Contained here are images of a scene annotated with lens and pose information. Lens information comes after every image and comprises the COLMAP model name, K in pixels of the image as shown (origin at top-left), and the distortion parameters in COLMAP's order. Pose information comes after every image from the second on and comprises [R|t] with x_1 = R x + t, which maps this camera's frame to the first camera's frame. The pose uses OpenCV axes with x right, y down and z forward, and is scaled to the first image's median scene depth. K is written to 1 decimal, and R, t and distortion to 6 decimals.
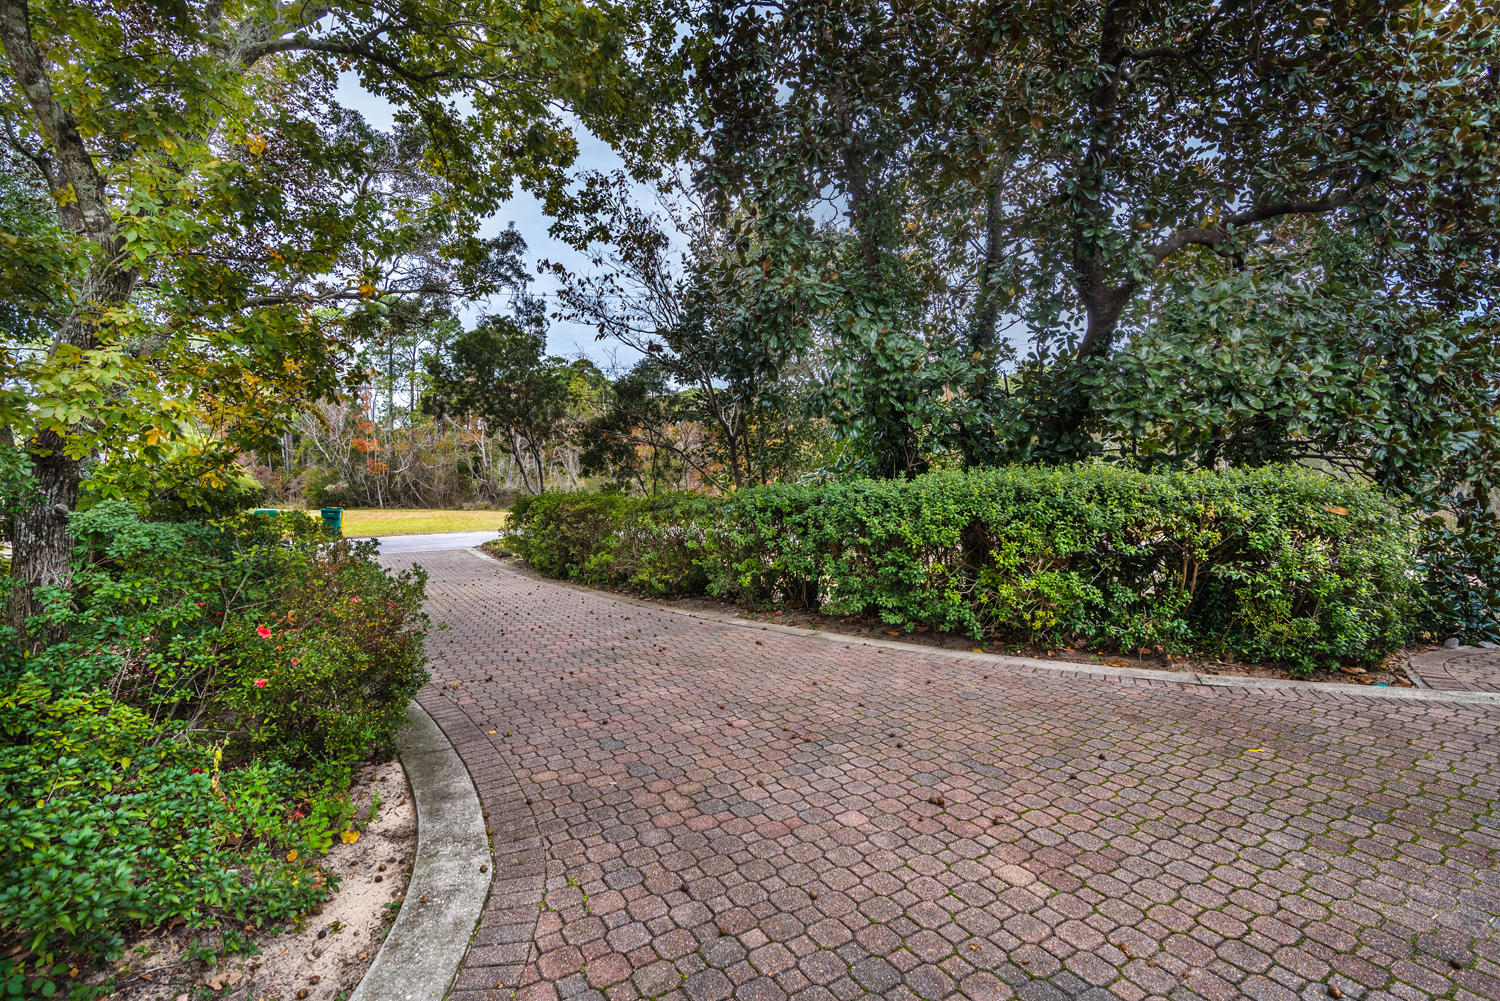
lens RADIAL K [[726.0, 0, 755.2], [0, 726.0, 502.0], [0, 0, 1]] dist [-0.014597, -0.001300]
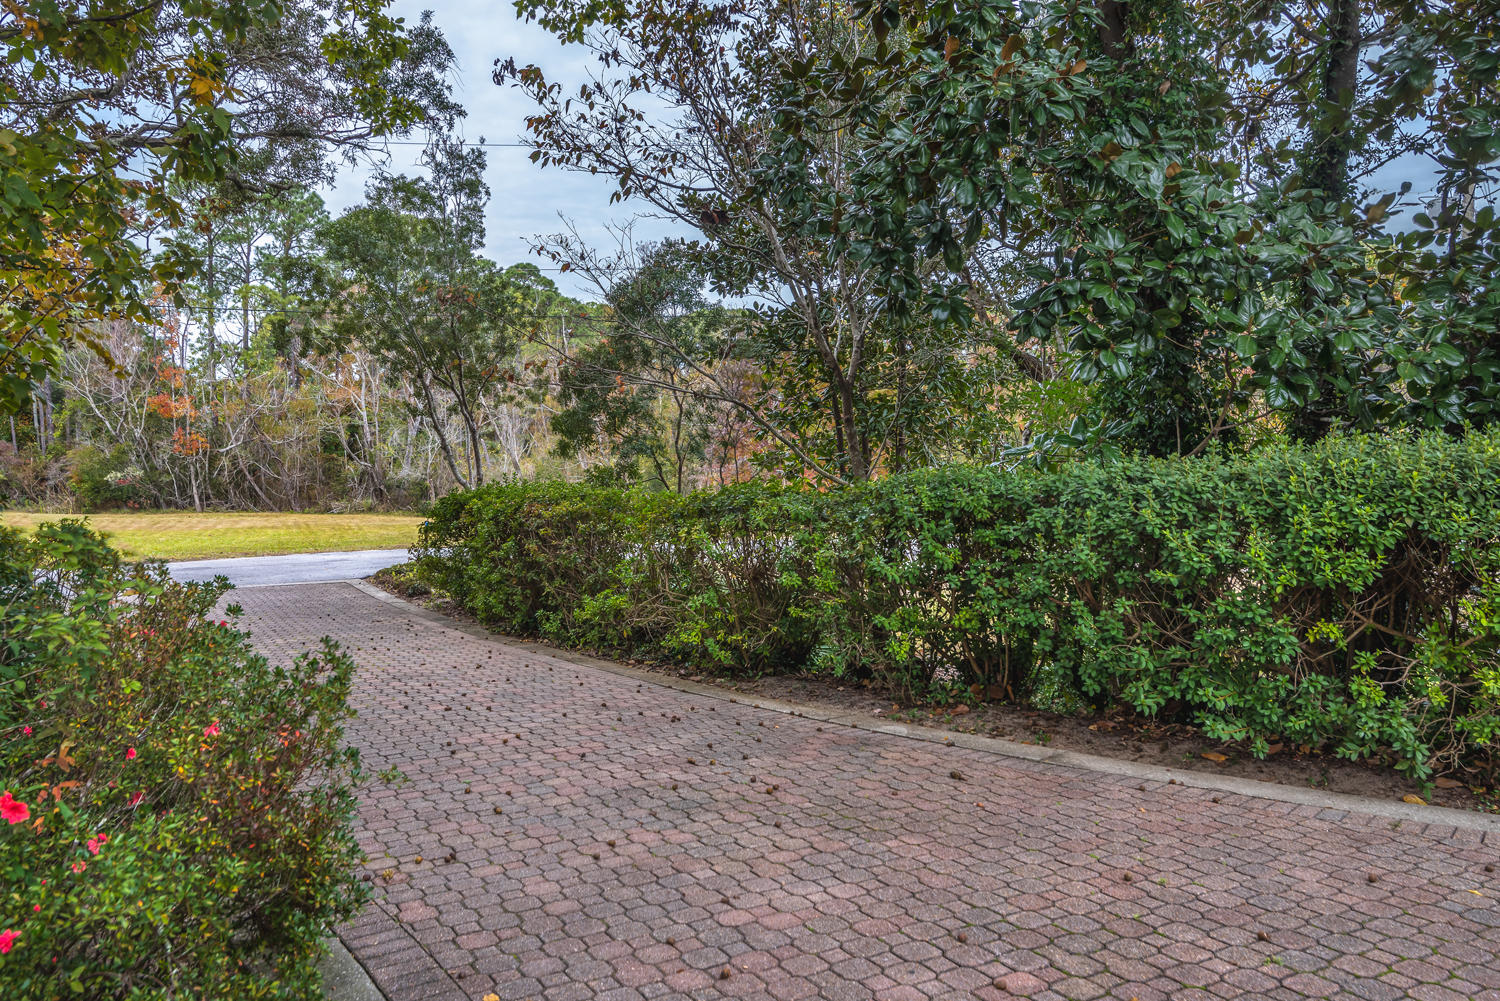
lens RADIAL K [[1186.8, 0, 749.2], [0, 1186.8, 499.2], [0, 0, 1]] dist [0.001164, 0.012069]
pose [[0.999245, -0.004225, -0.038617, -0.066802], [0.004287, 0.999990, 0.001512, -0.002054], [0.038610, -0.001676, 0.999253, 0.096872]]
